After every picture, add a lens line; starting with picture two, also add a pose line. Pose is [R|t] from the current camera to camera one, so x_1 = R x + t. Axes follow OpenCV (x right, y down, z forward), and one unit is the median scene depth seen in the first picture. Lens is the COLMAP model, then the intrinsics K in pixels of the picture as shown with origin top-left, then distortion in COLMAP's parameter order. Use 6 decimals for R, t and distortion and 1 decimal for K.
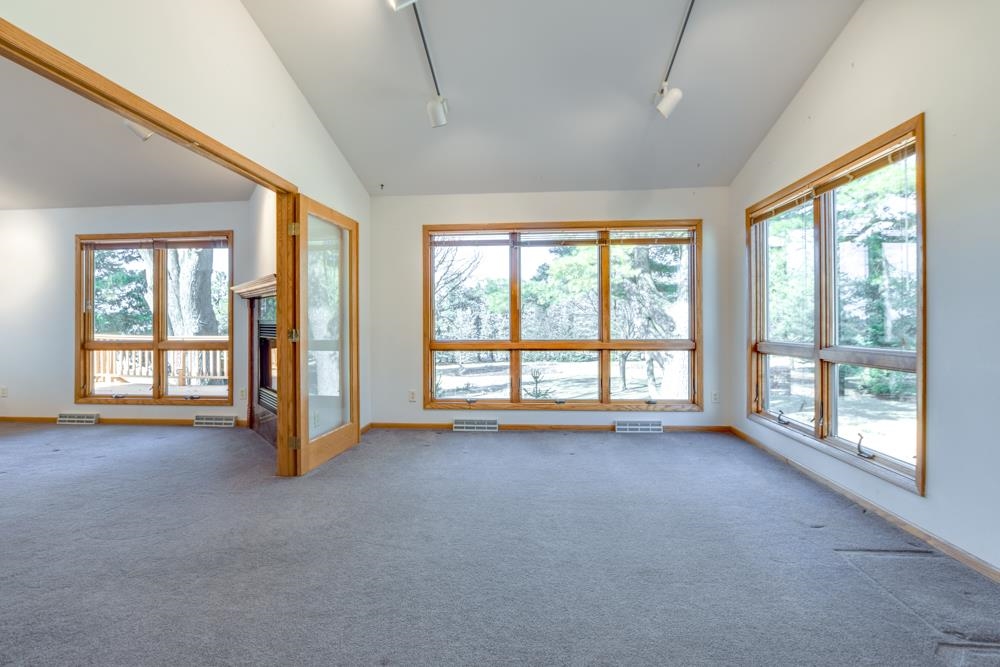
lens RADIAL K [[448.8, 0, 510.0], [0, 448.8, 324.6], [0, 0, 1]] dist [-0.029253, 0.000309]
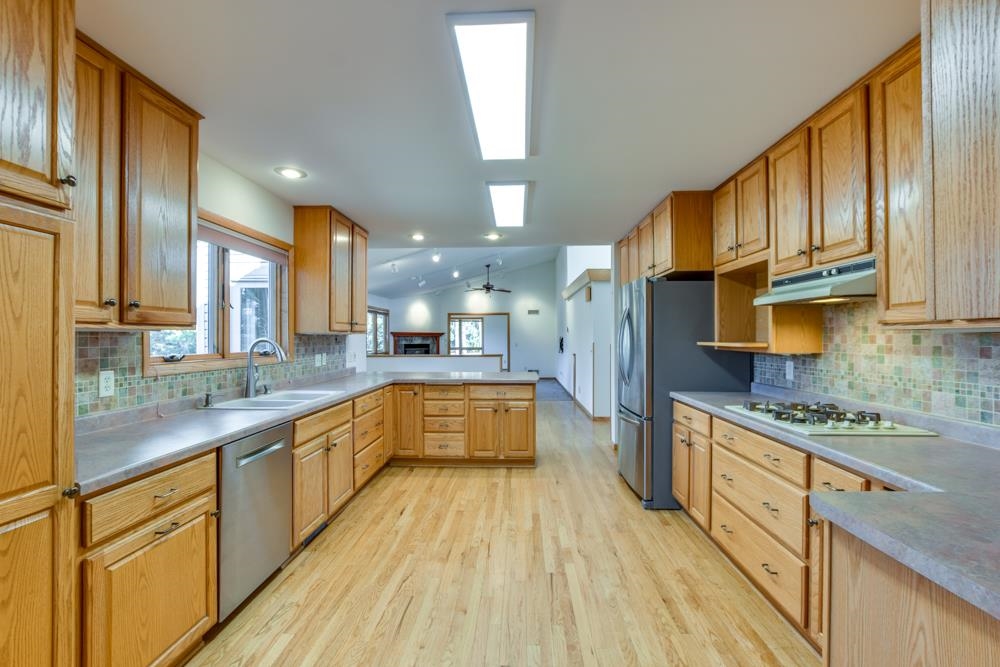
lens RADIAL K [[443.7, 0, 503.5], [0, 443.7, 335.6], [0, 0, 1]] dist [-0.025179, 0.004445]
pose [[-0.026976, 0.008953, 0.999596, -3.198837], [0.002206, 0.999958, -0.008897, -0.033880], [-0.999634, 0.001965, -0.026995, 0.376618]]
